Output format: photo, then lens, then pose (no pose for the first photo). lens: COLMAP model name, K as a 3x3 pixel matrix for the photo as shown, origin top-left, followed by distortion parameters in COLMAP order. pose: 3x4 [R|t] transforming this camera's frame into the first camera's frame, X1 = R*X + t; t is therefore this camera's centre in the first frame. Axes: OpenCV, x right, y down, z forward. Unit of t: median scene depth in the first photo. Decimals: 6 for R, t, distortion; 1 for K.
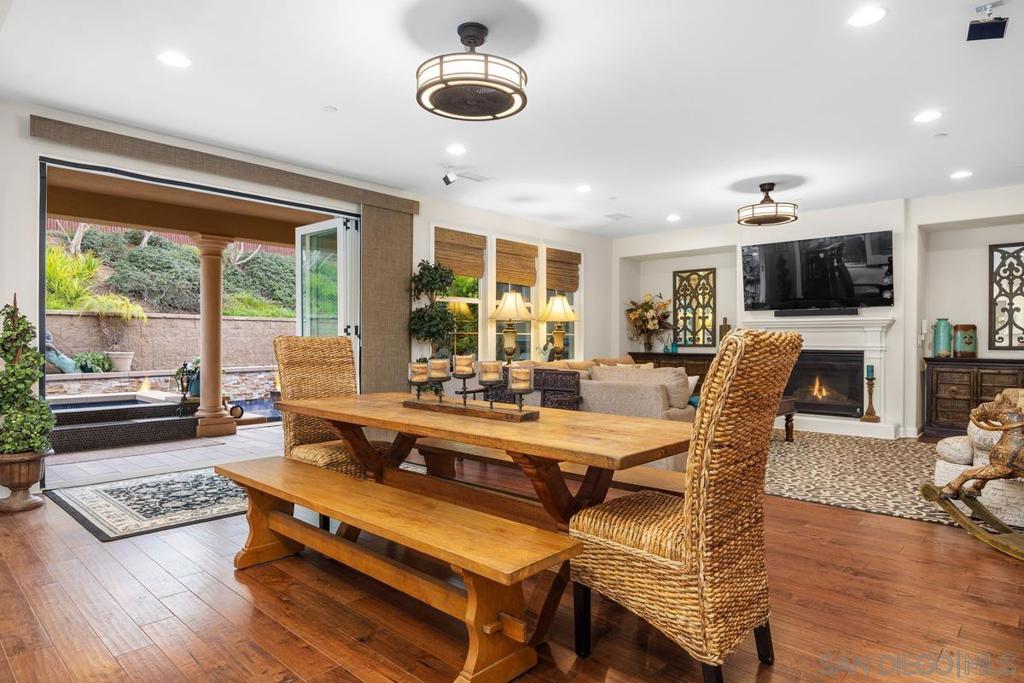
lens RADIAL K [[613.7, 0, 514.6], [0, 613.7, 343.5], [0, 0, 1]] dist [-0.002187, 0.001324]
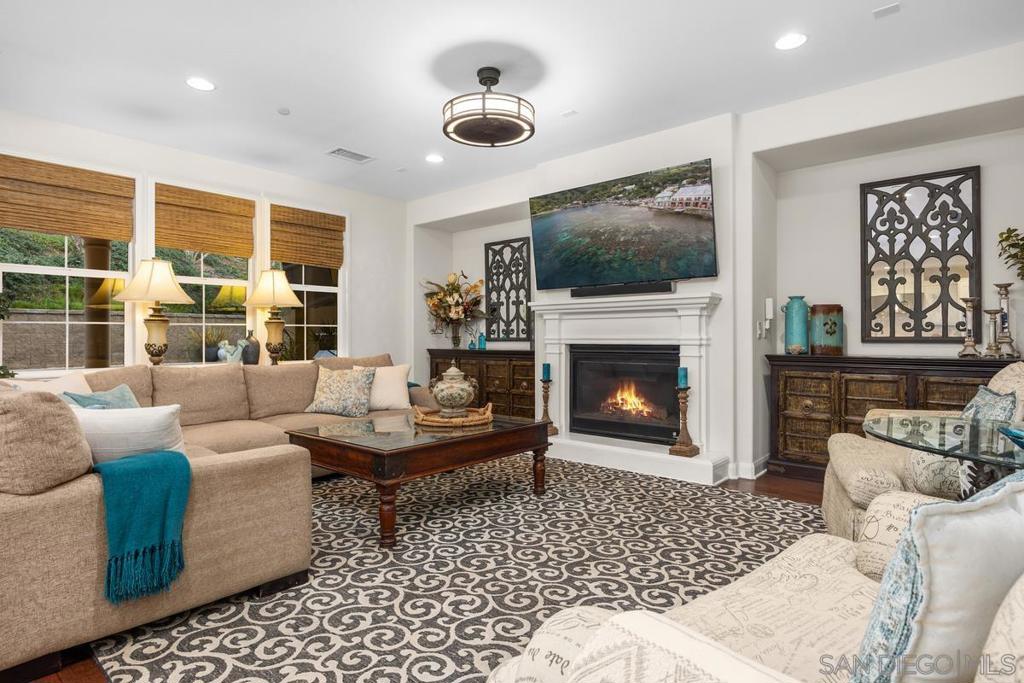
lens RADIAL K [[572.1, 0, 510.5], [0, 572.1, 335.7], [0, 0, 1]] dist [-0.003056, -0.001992]
pose [[0.999423, -0.006705, 0.033304, 0.370302], [0.006884, 0.999962, -0.005270, 0.003214], [-0.033267, 0.005497, 0.999431, 0.393076]]
